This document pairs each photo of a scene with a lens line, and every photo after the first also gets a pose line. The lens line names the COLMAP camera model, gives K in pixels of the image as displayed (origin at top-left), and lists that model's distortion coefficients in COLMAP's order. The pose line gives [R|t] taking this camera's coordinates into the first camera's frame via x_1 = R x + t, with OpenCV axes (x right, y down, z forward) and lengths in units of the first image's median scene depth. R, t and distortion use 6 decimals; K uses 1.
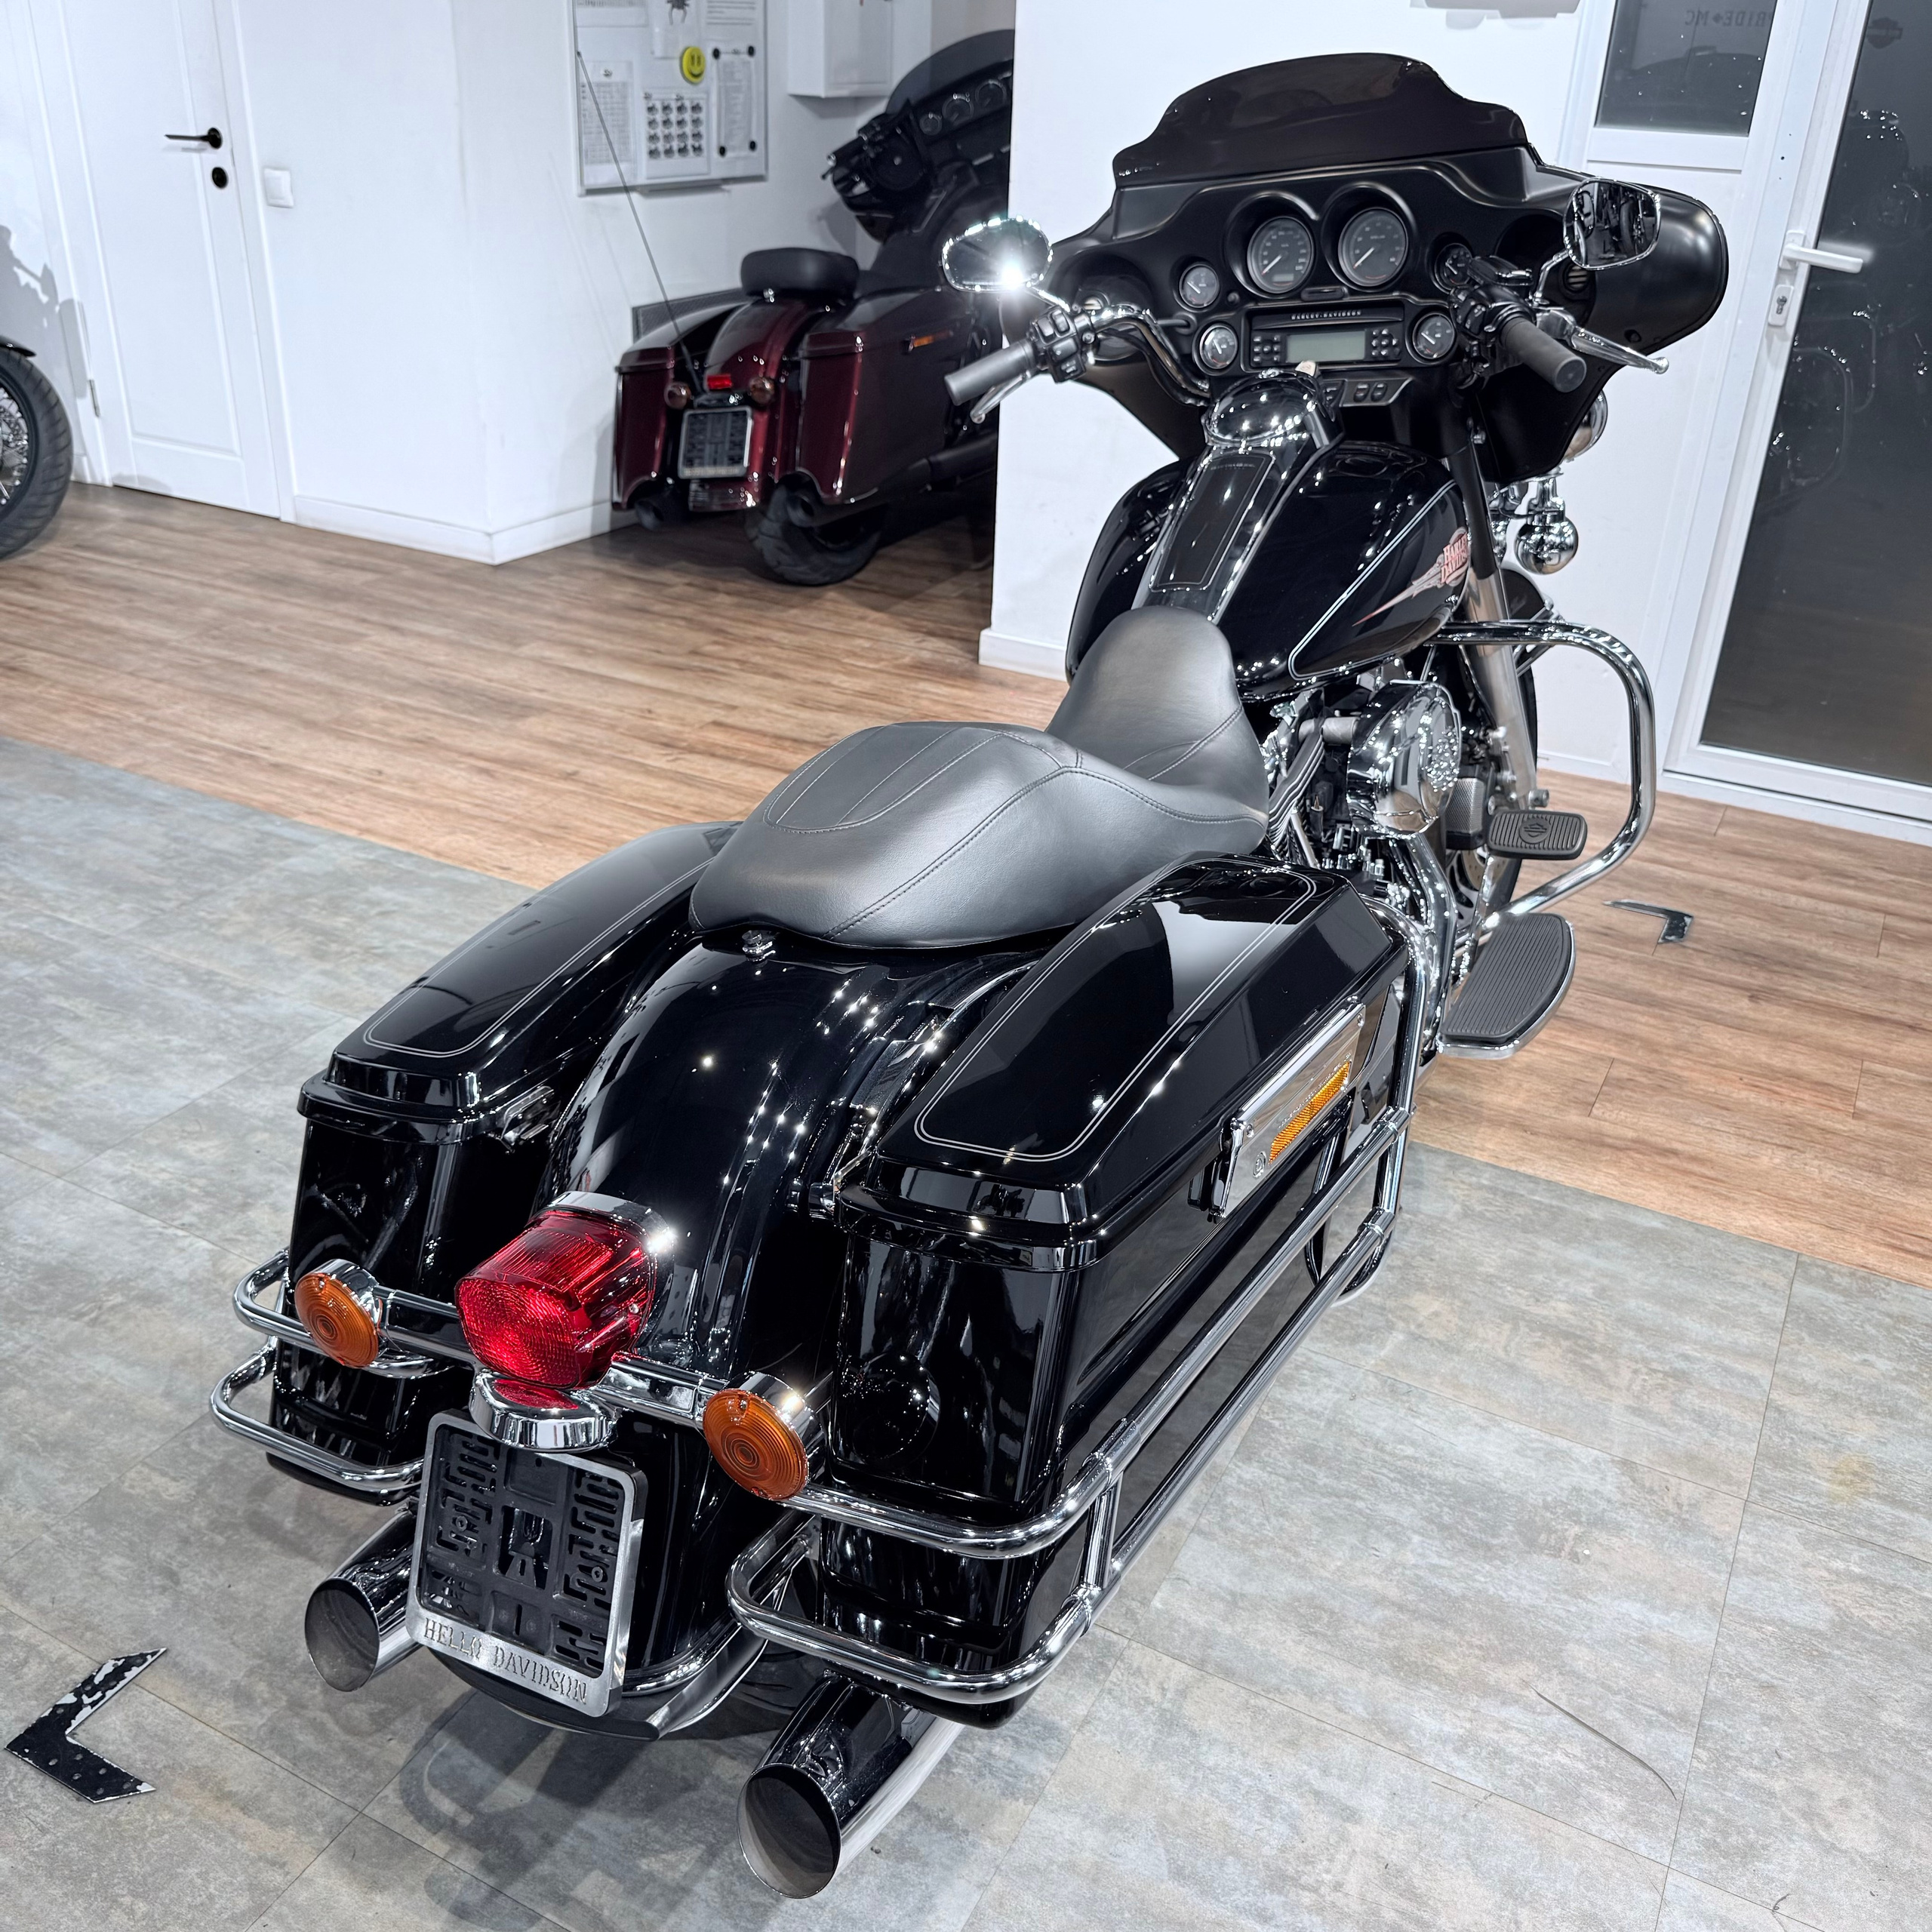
lens RADIAL K [[1818.5, 0, 970.1], [0, 1818.5, 969.6], [0, 0, 1]] dist [0.065730, -0.127359]
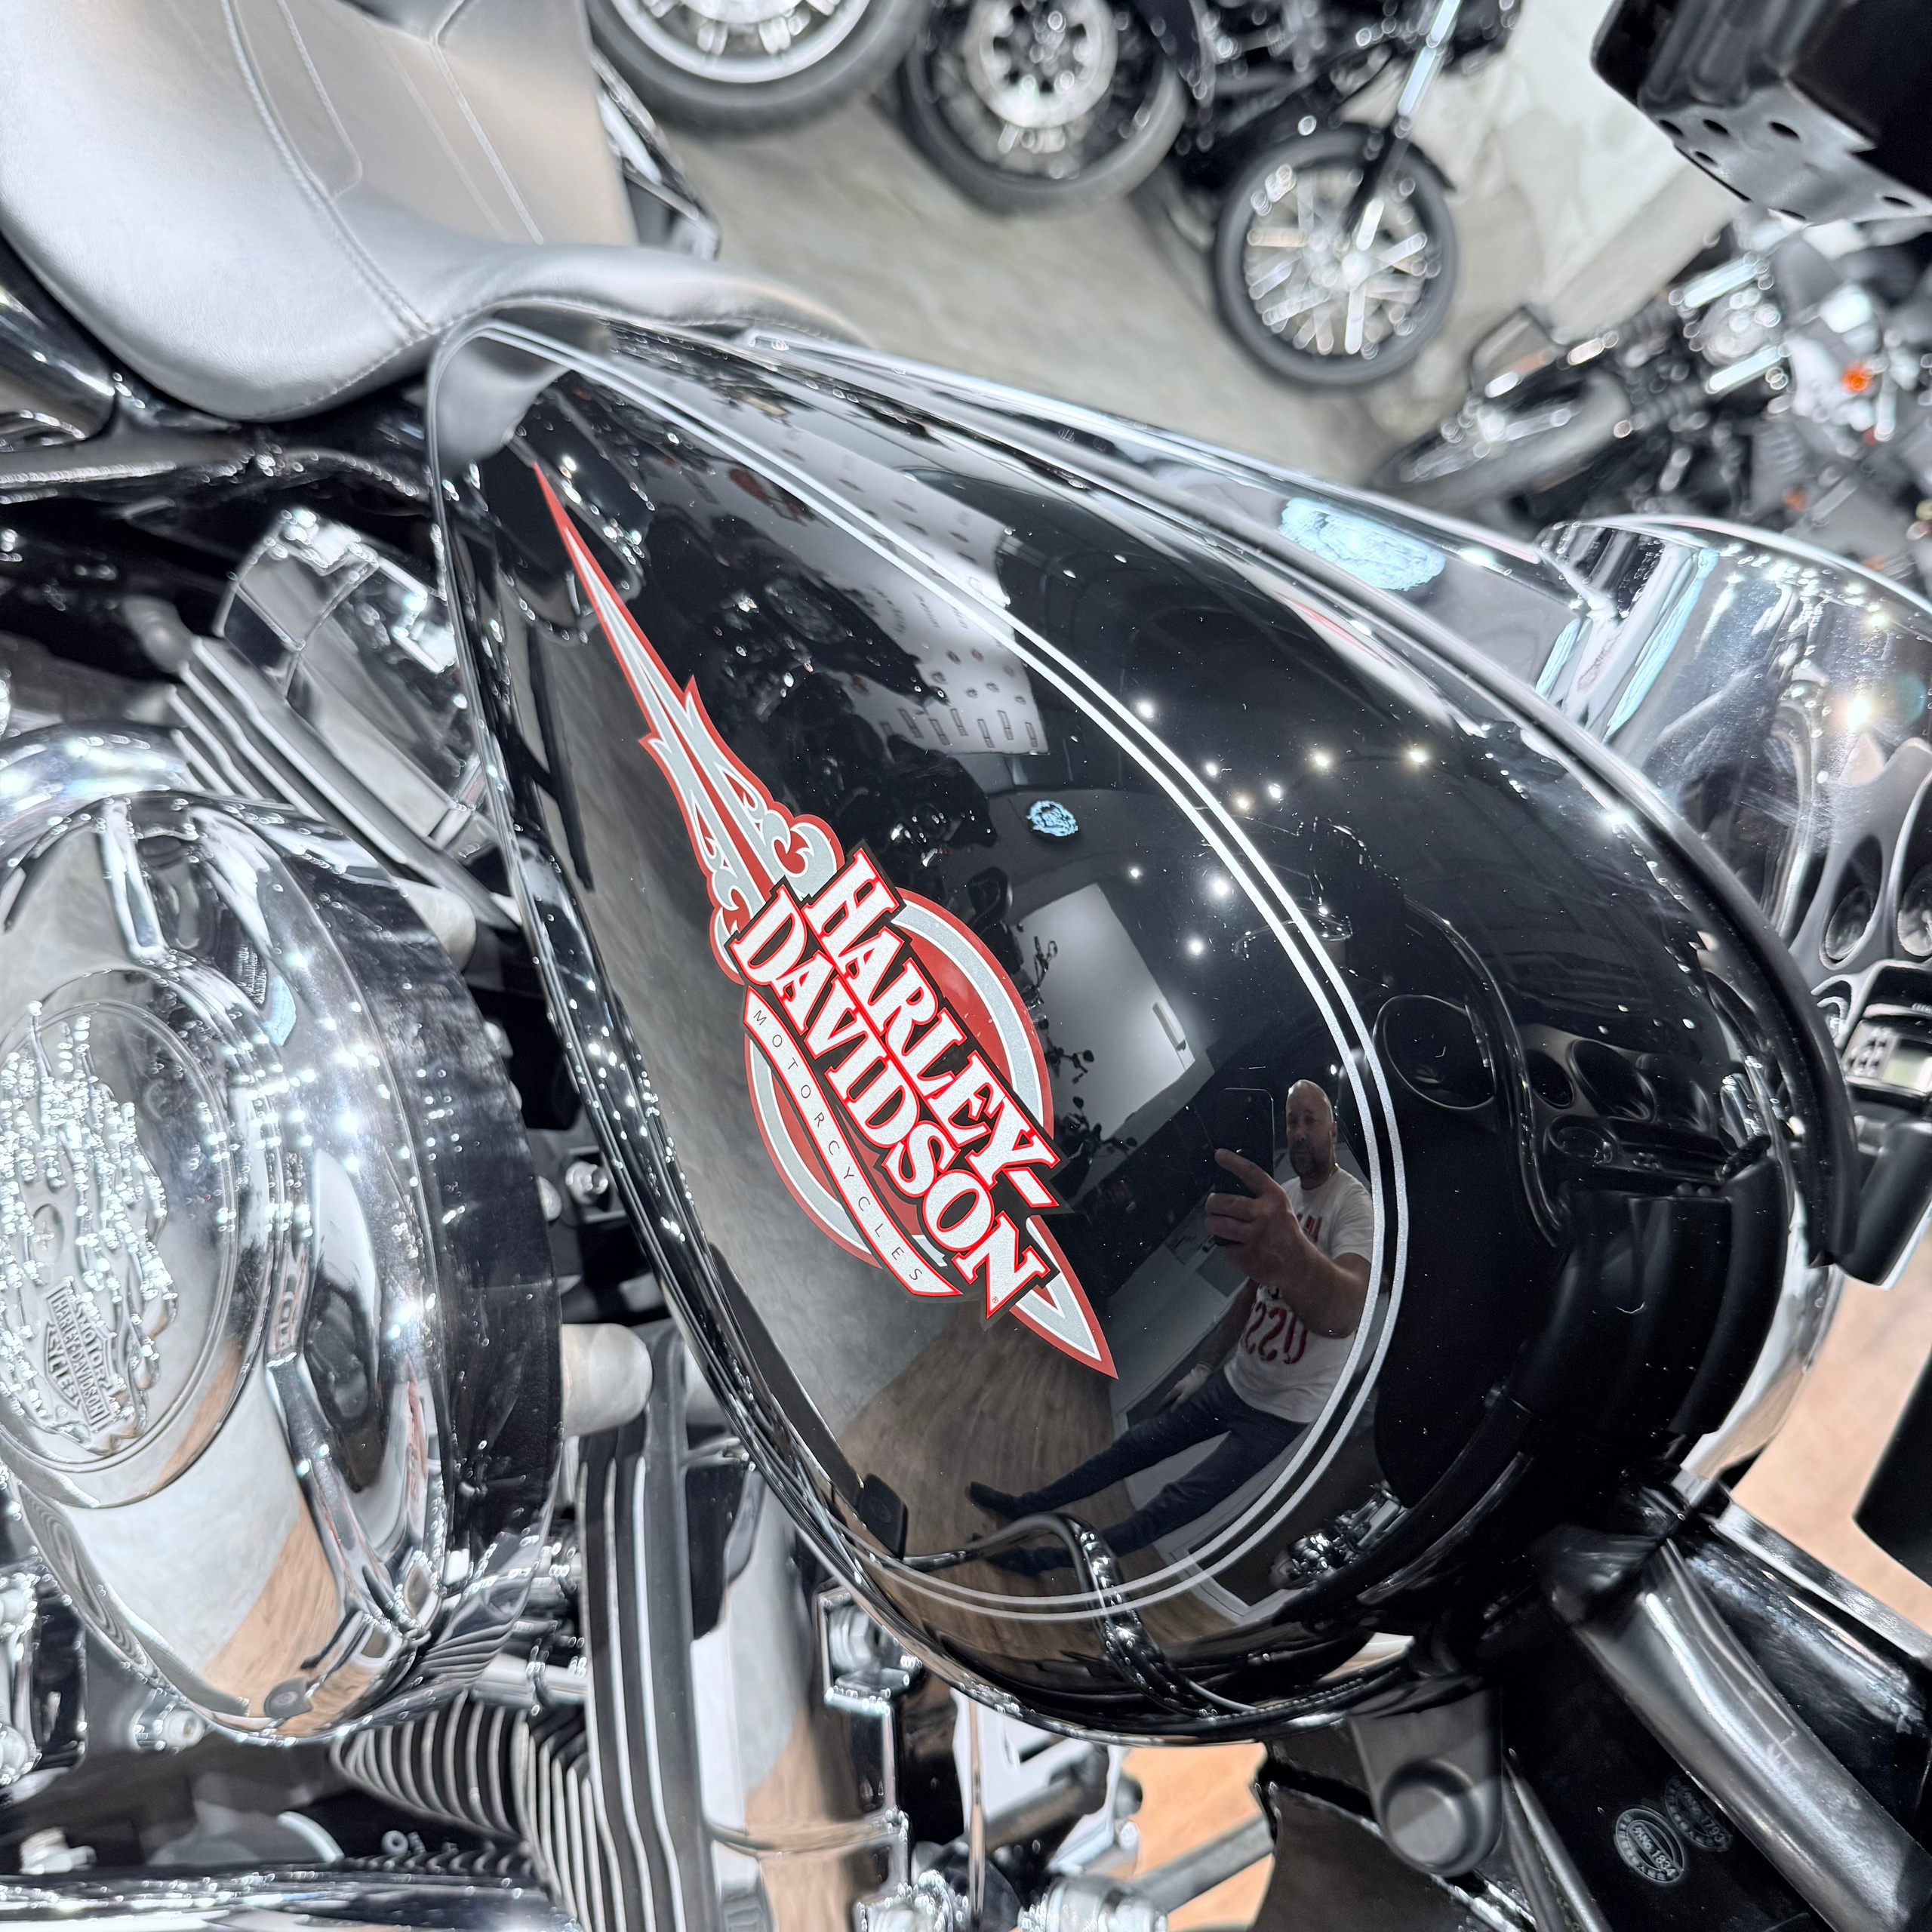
lens RADIAL K [[1812.6, 0, 963.7], [0, 1812.6, 977.4], [0, 0, 1]] dist [0.147875, -0.315478]
pose [[-0.277009, 0.392620, -0.876992, 0.216842], [-0.894835, 0.227096, 0.384314, -0.158621], [0.350051, 0.891222, 0.288422, 0.501424]]
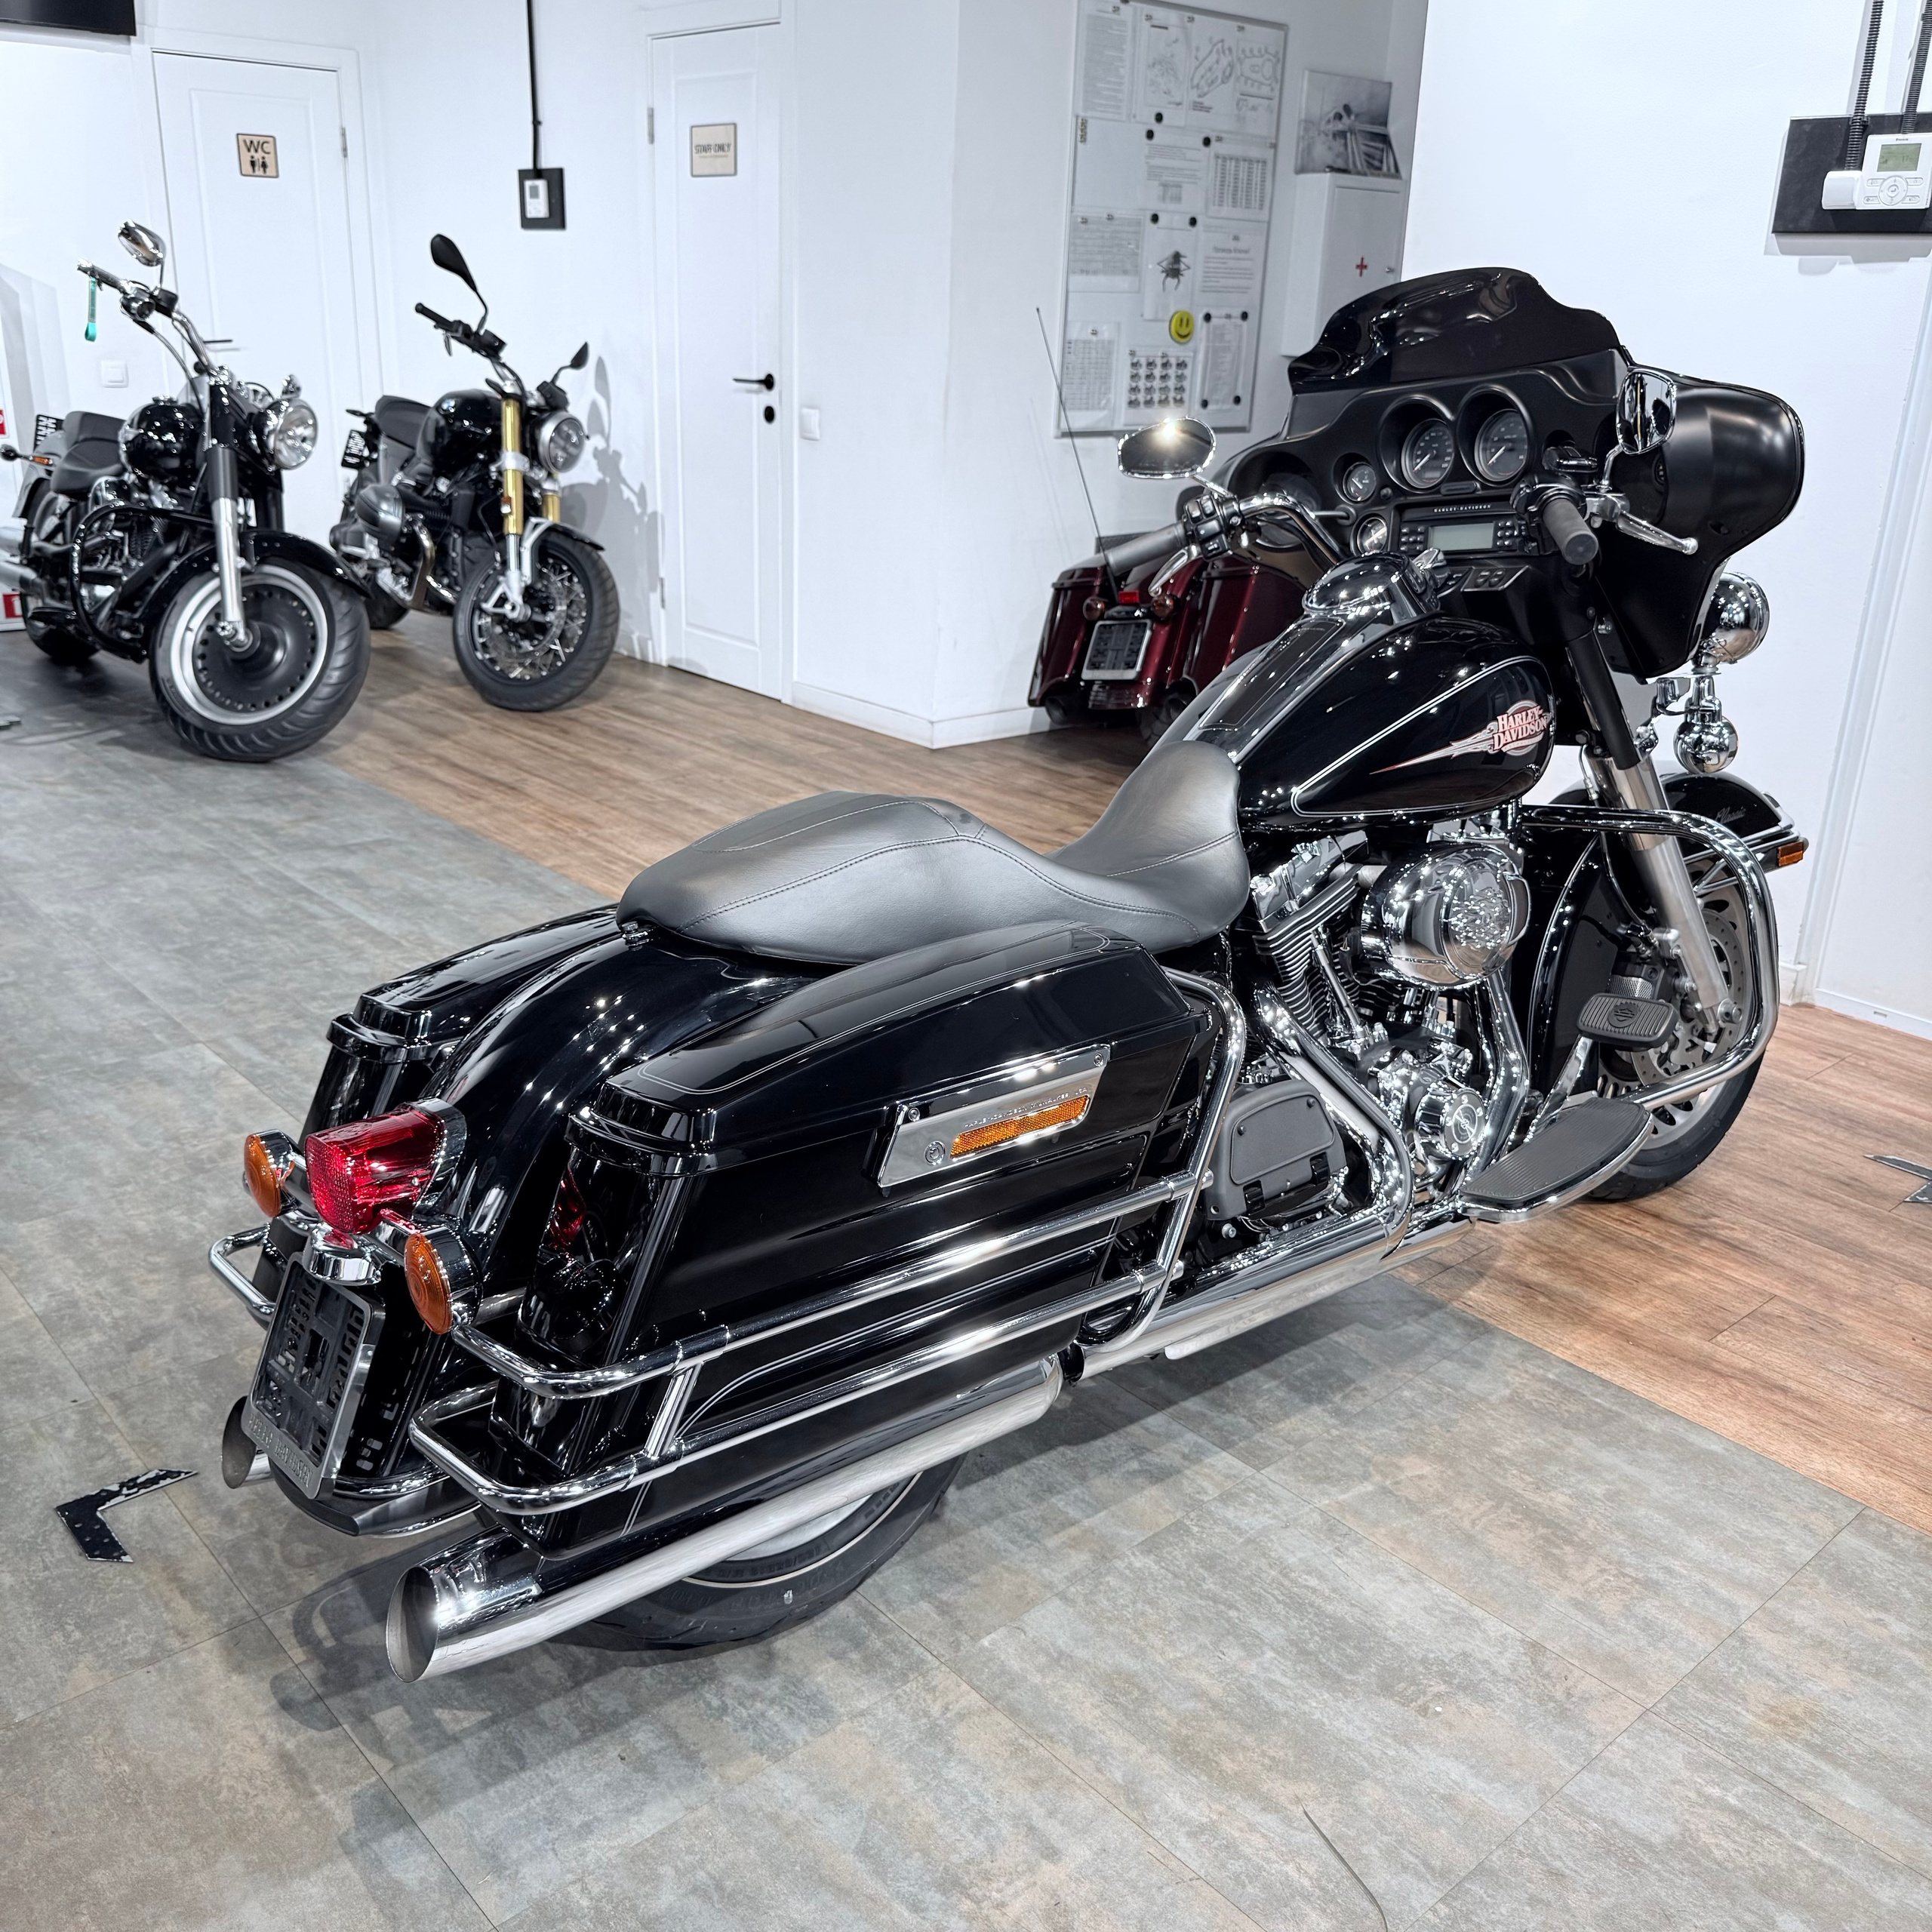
lens RADIAL K [[1799.7, 0, 965.4], [0, 1799.7, 976.0], [0, 0, 1]] dist [0.133956, -0.275807]
pose [[0.936359, 0.119091, -0.330225, 0.173925], [-0.161962, 0.981151, -0.105408, 0.037008], [0.311448, 0.152184, 0.937998, -0.019996]]
